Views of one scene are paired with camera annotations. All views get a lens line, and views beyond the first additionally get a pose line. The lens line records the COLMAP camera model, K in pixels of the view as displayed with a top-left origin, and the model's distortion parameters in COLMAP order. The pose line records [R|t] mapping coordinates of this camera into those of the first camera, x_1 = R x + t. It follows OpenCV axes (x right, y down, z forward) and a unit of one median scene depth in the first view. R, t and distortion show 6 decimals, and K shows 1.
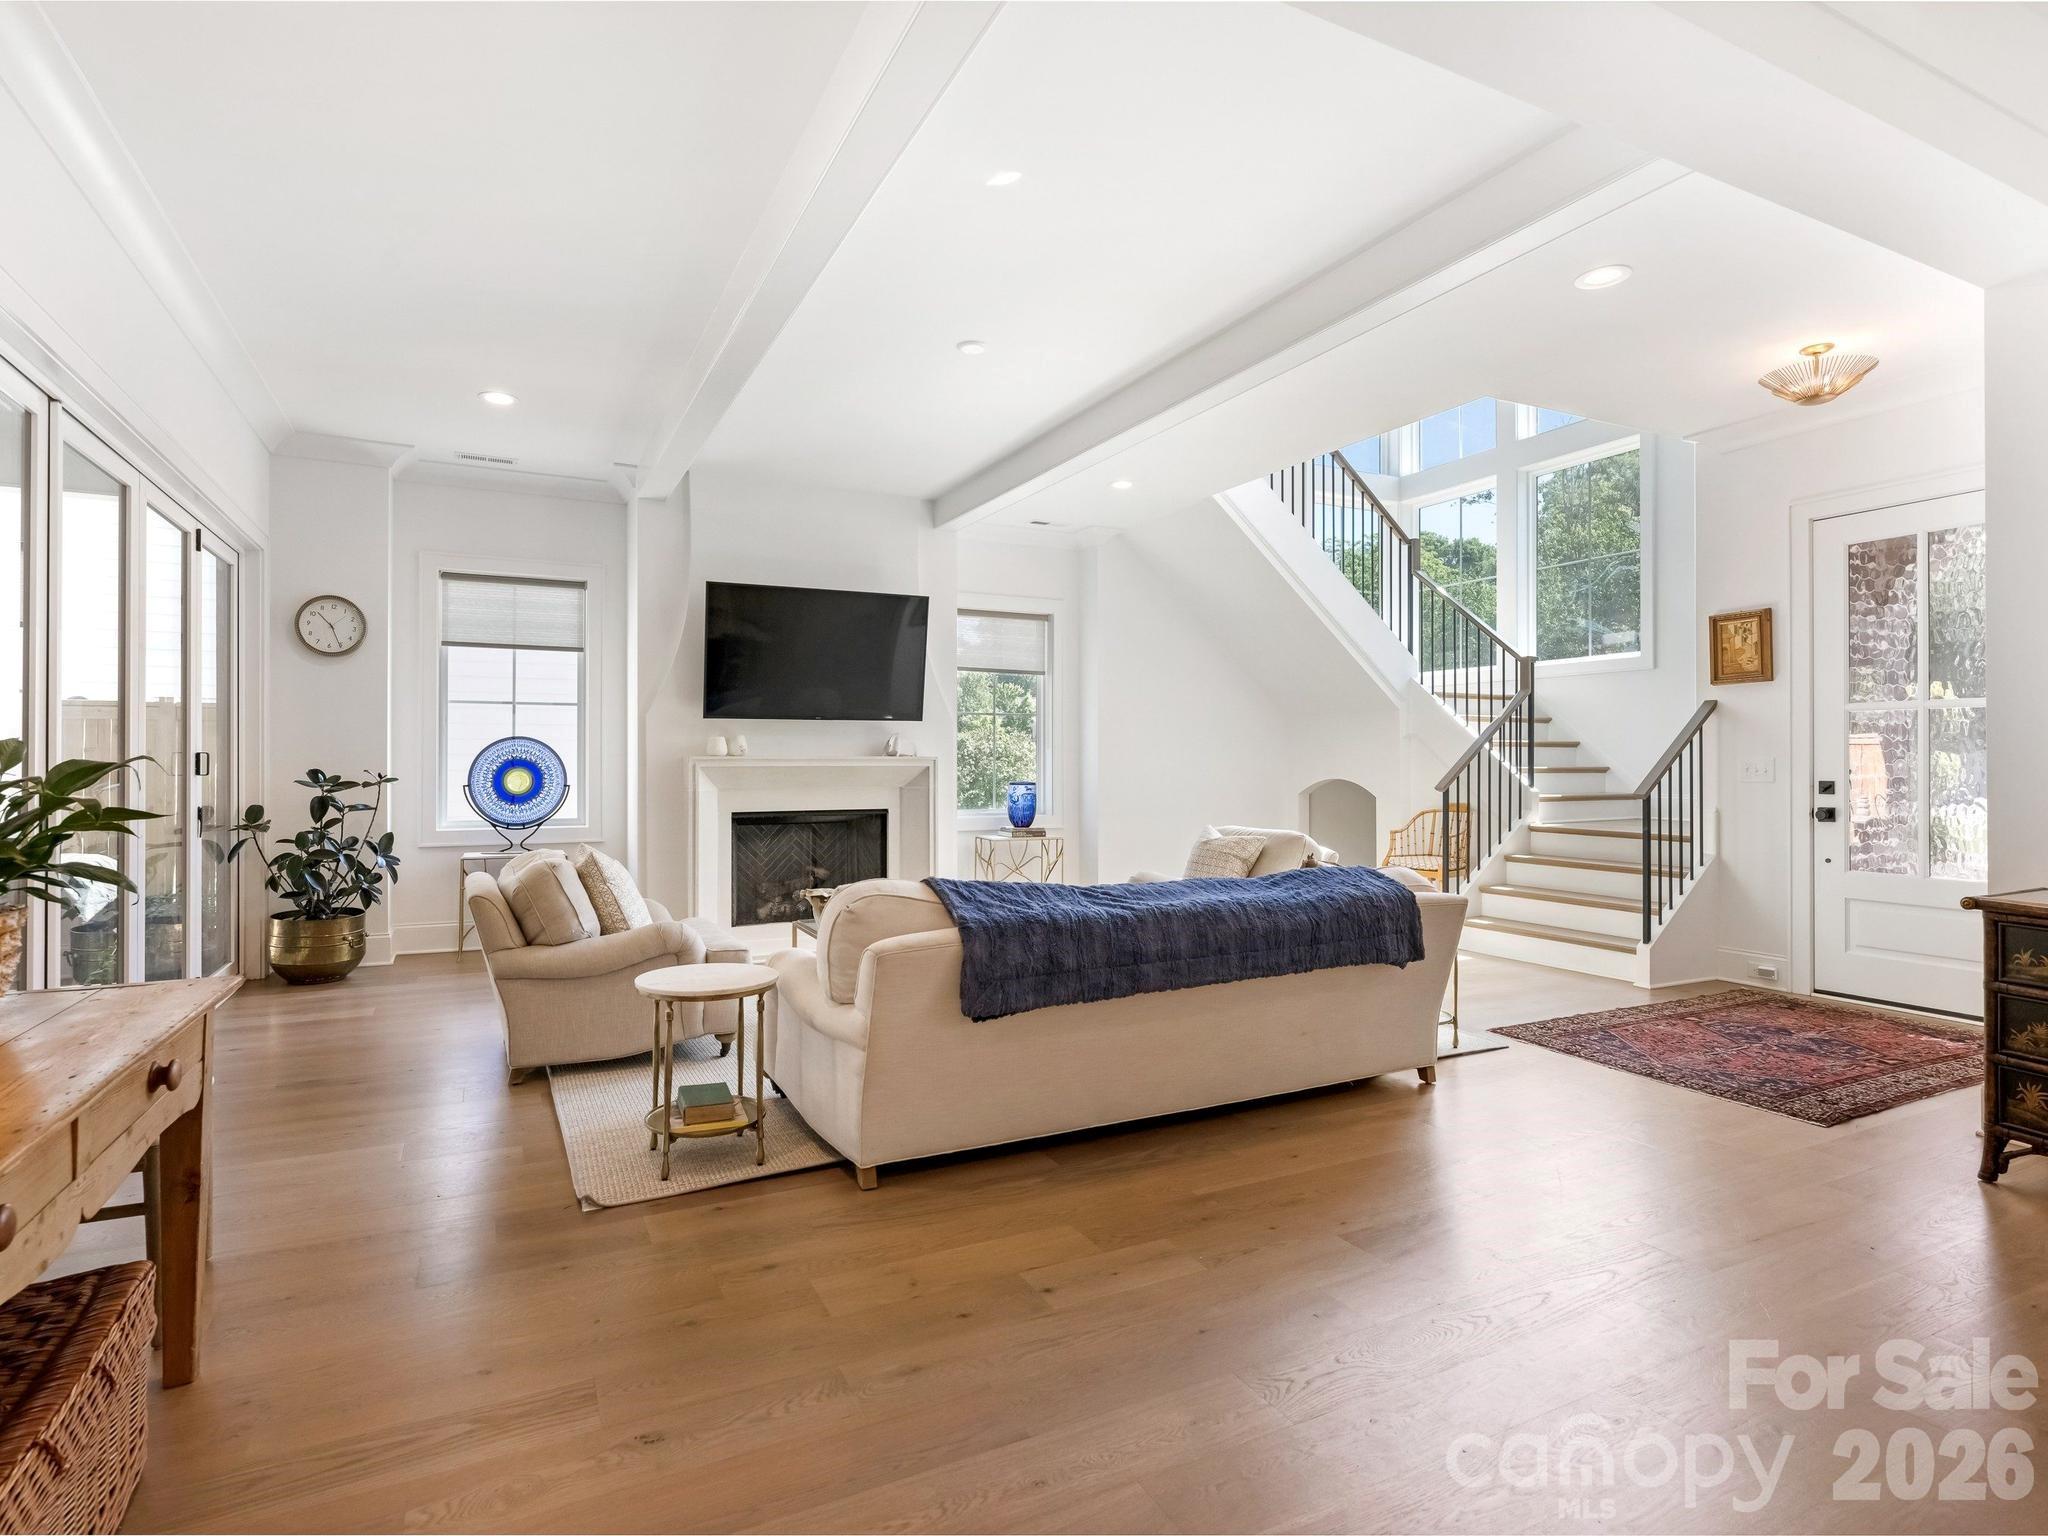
lens RADIAL K [[1038.8, 0, 990.7], [0, 1038.8, 760.9], [0, 0, 1]] dist [0.002281, 0.001524]
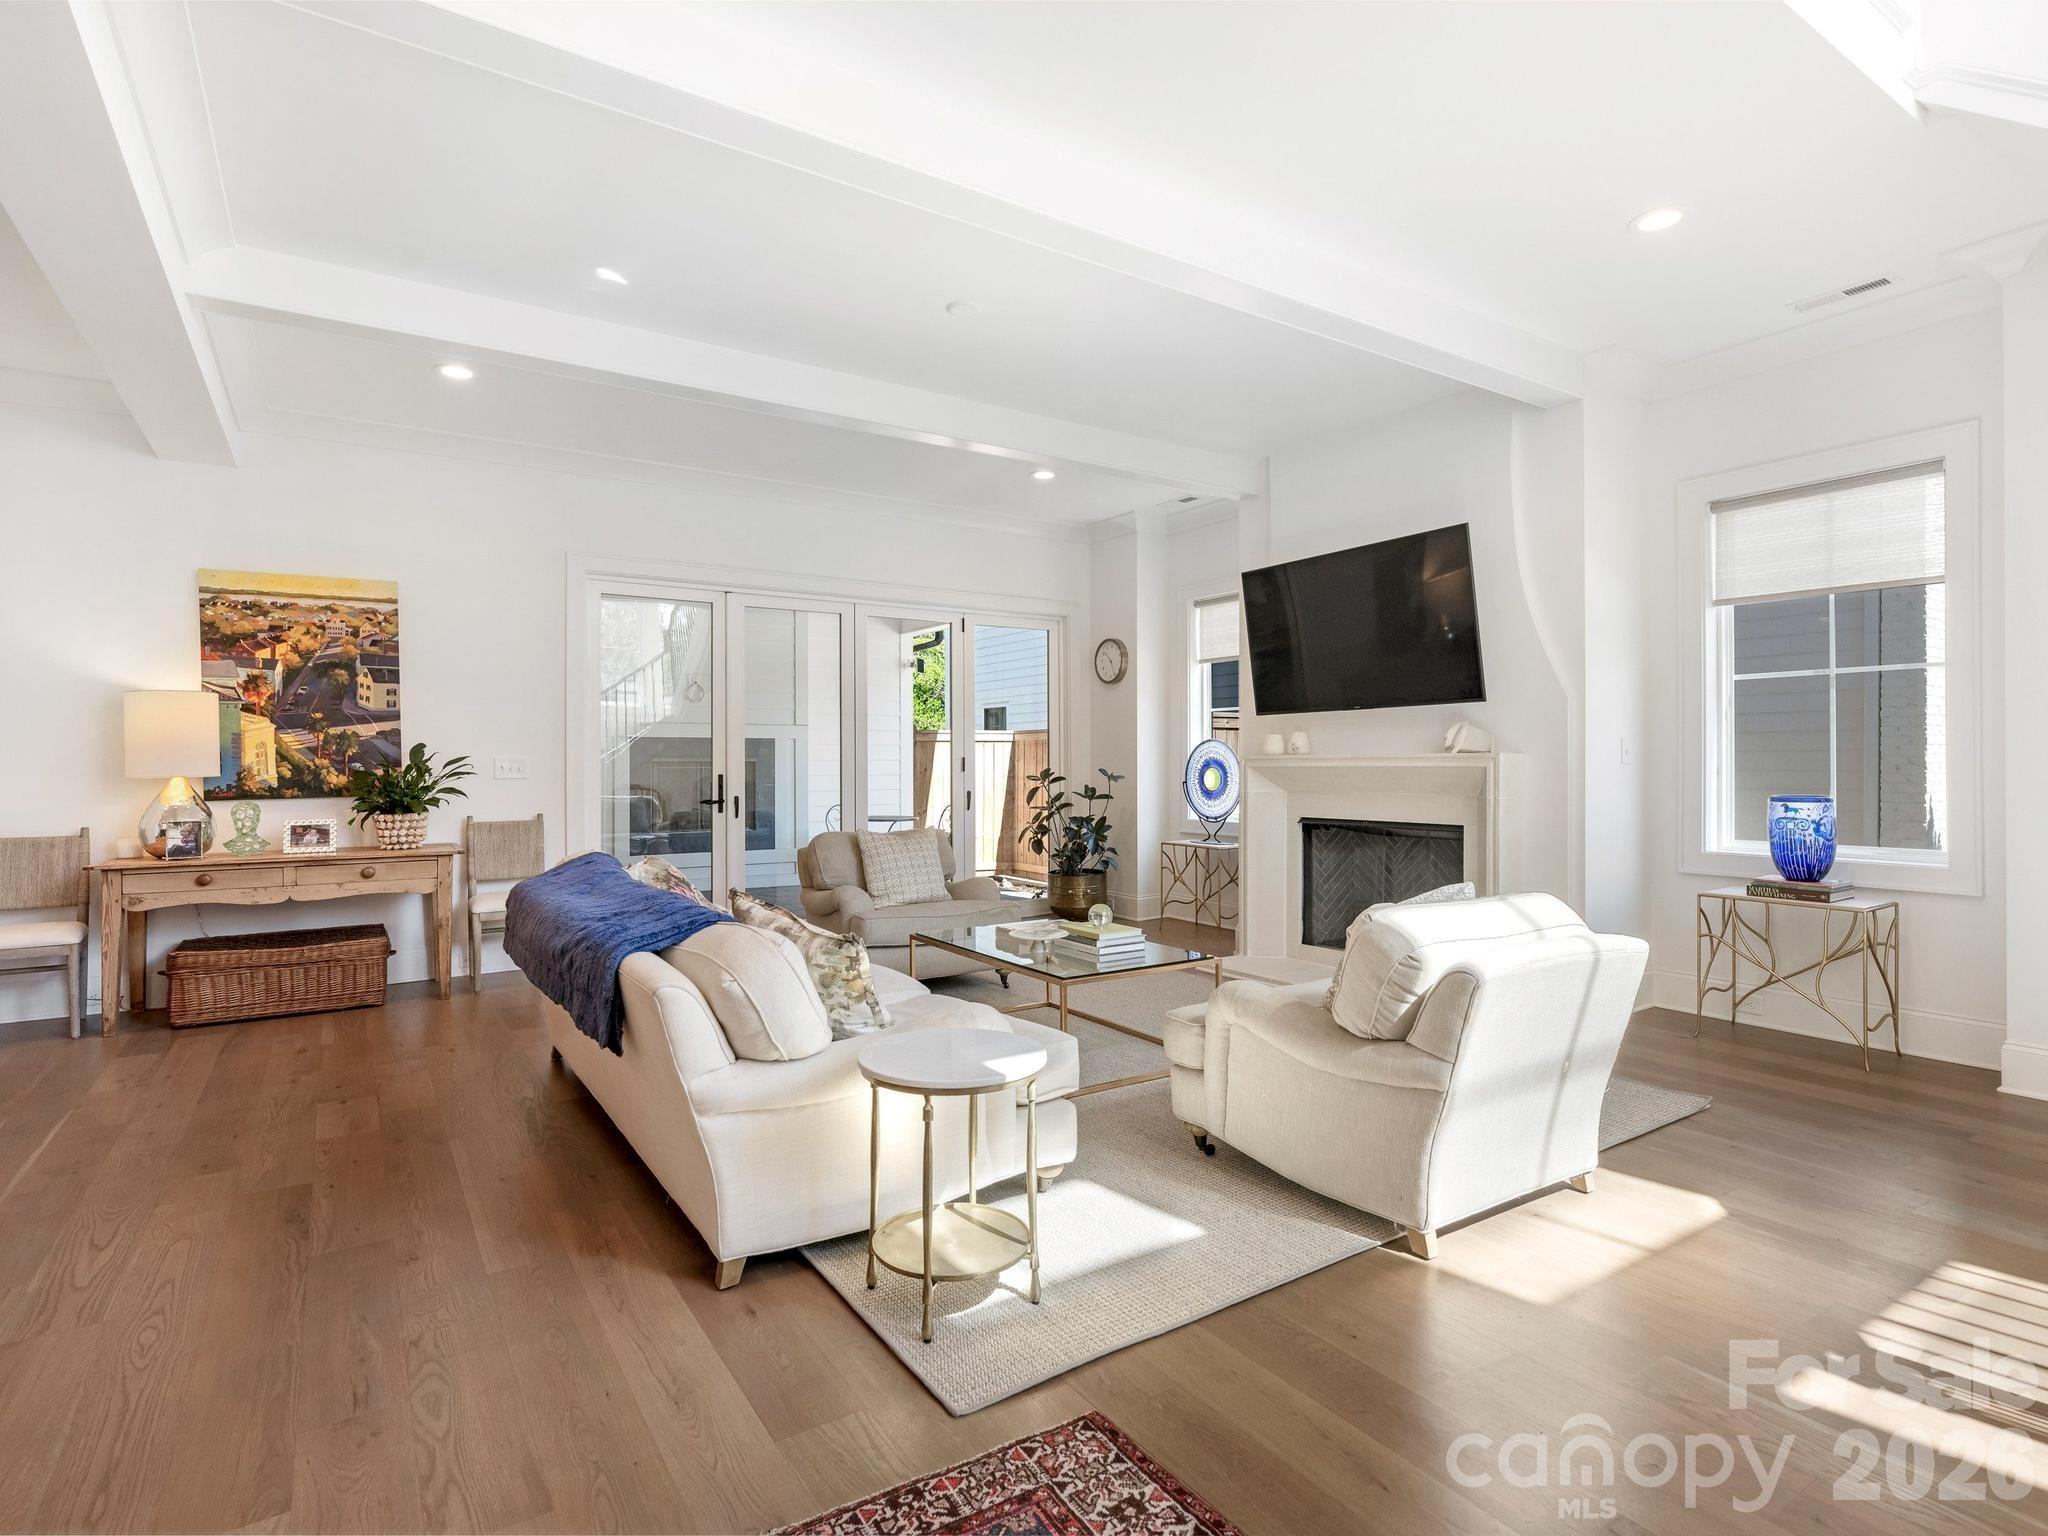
lens RADIAL K [[1038.8, 0, 1030.0], [0, 1038.8, 761.7], [0, 0, 1]] dist [0.002281, 0.001524]
pose [[0.133265, -0.002461, -0.991077, 0.629051], [0.003450, 0.999992, -0.002019, 0.002420], [0.991074, -0.003150, 0.133272, 0.655743]]
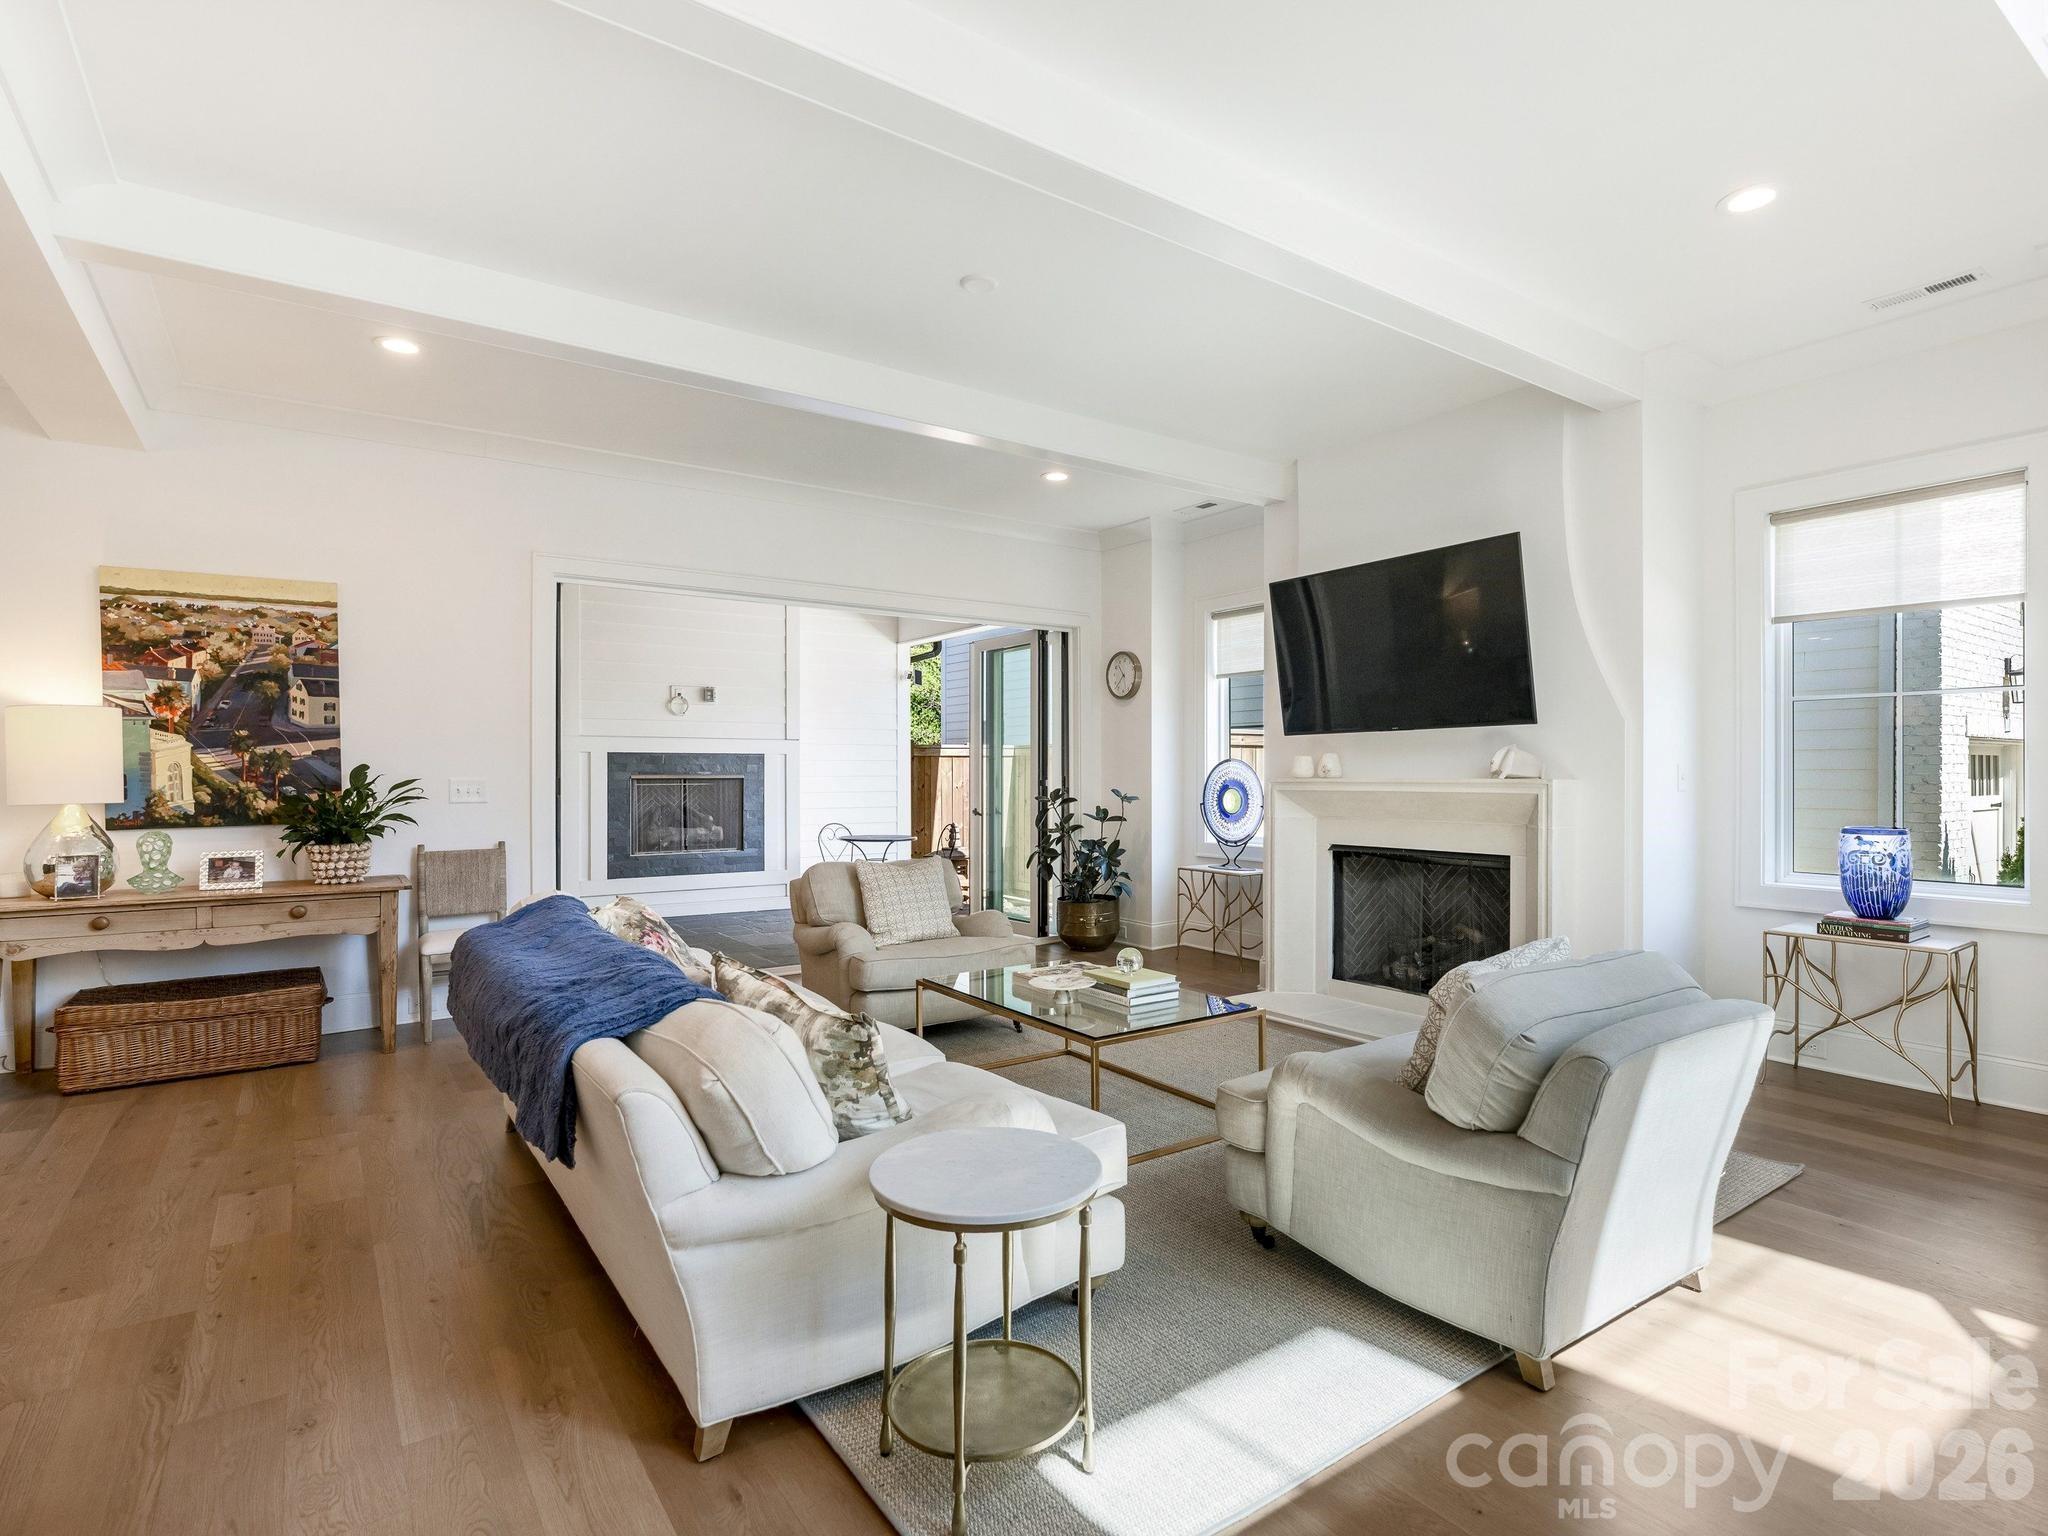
lens RADIAL K [[1038.8, 0, 1072.8], [0, 1038.8, 774.4], [0, 0, 1]] dist [0.002281, 0.001524]
pose [[0.181415, 0.000418, -0.983406, 0.560883], [0.001666, 0.999998, 0.000732, -0.008454], [0.983405, -0.001771, 0.181414, 0.647297]]
